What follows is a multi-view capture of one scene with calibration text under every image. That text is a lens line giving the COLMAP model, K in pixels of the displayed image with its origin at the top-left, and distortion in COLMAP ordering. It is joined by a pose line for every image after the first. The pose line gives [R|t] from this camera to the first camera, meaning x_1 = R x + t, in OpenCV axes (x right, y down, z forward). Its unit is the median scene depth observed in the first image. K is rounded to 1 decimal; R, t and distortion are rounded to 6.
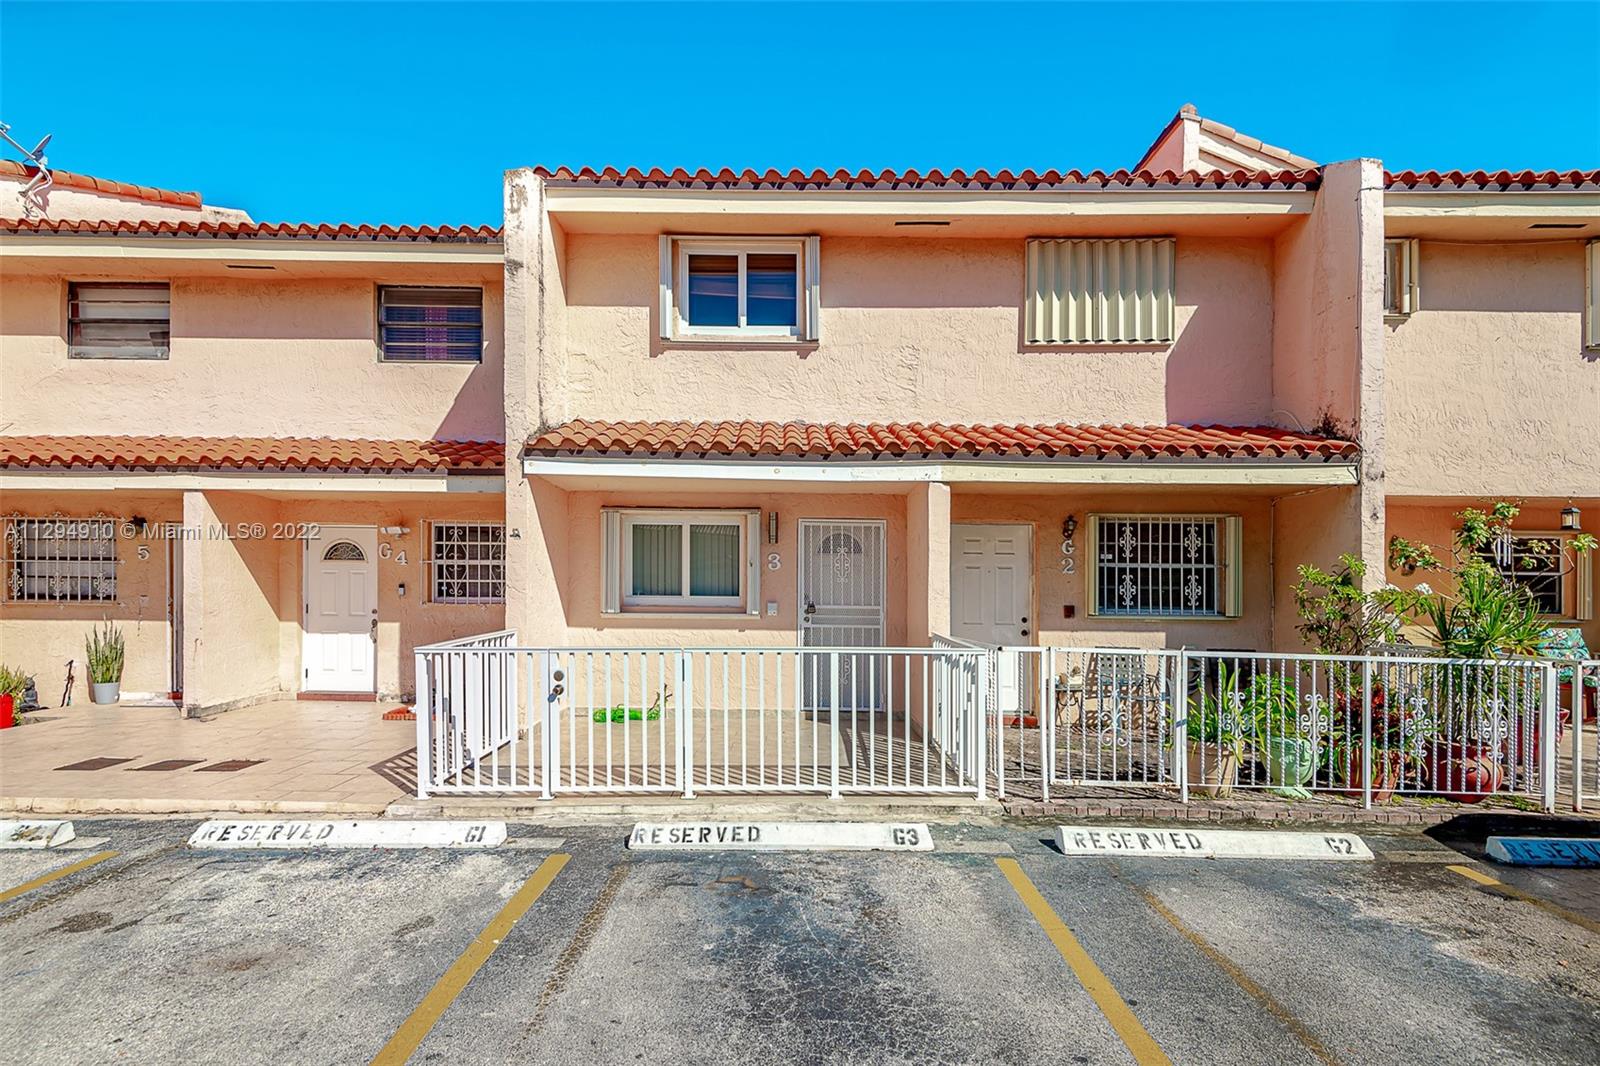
lens RADIAL K [[785.0, 0, 802.3], [0, 785.0, 600.8], [0, 0, 1]] dist [0.054209, -0.030727]
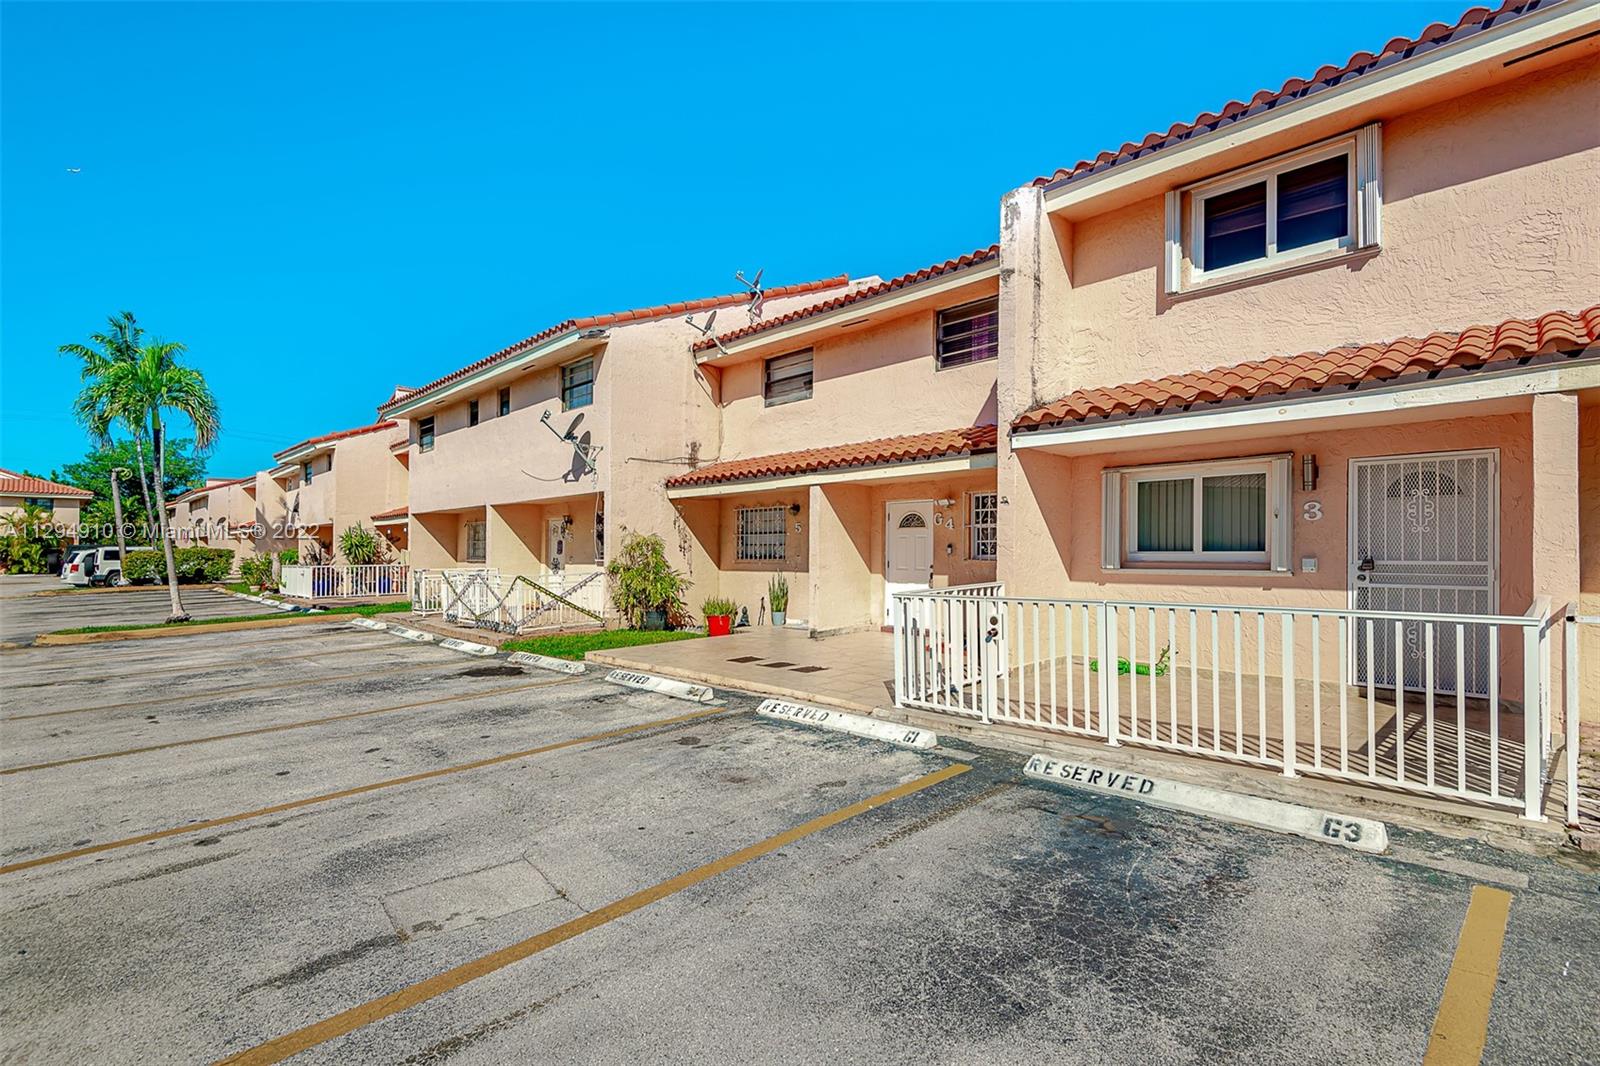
lens RADIAL K [[732.4, 0, 788.8], [0, 732.4, 542.2], [0, 0, 1]] dist [0.045768, -0.022731]
pose [[0.712268, -0.021960, -0.701564, 0.146760], [0.007096, 0.999685, -0.024088, 0.000868], [0.701872, 0.012179, 0.712199, -0.002028]]
